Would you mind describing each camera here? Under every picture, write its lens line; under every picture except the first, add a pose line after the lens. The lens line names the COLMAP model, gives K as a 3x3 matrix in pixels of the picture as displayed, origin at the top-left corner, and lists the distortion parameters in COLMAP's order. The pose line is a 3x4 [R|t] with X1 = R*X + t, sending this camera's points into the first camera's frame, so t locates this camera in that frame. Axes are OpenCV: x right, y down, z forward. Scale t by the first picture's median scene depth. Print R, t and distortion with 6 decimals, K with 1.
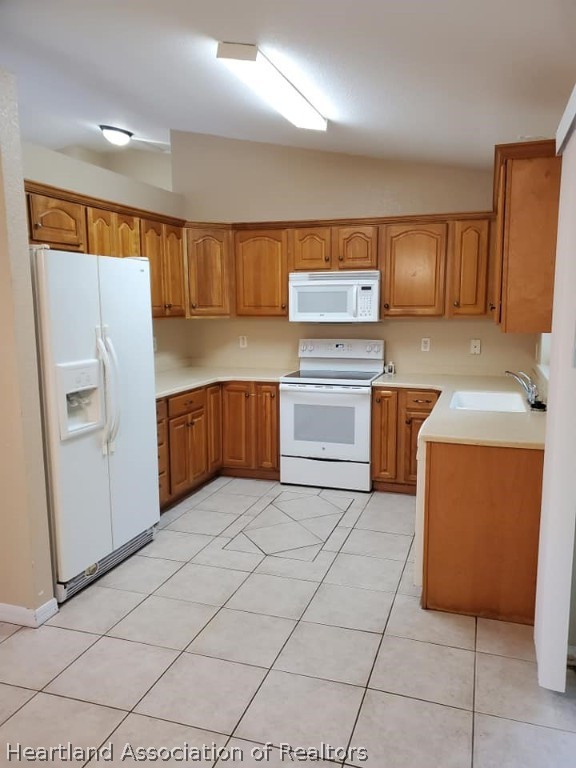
lens RADIAL K [[609.3, 0, 291.1], [0, 609.3, 386.6], [0, 0, 1]] dist [0.054901, -0.017632]
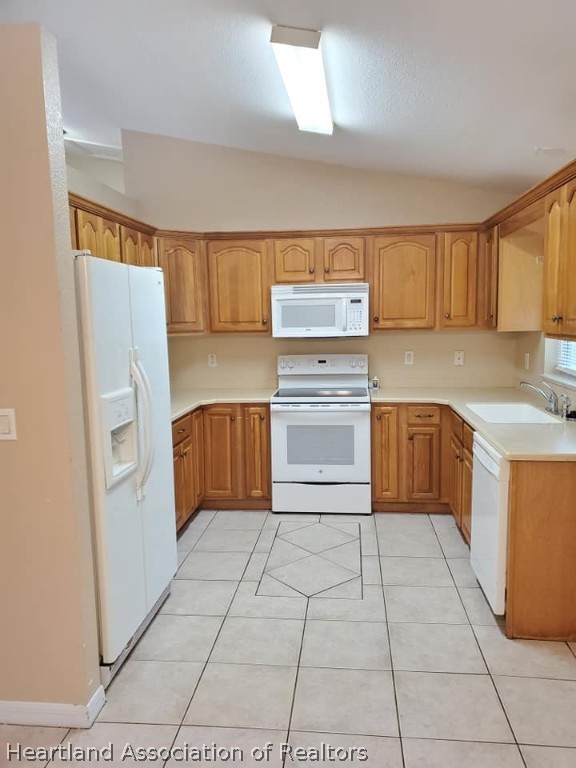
lens RADIAL K [[609.3, 0, 295.2], [0, 609.3, 383.9], [0, 0, 1]] dist [0.054901, -0.017632]
pose [[0.975551, -0.040349, 0.216036, -0.185165], [0.046684, 0.998614, -0.024299, -0.012161], [-0.214756, 0.033790, 0.976083, 0.088500]]
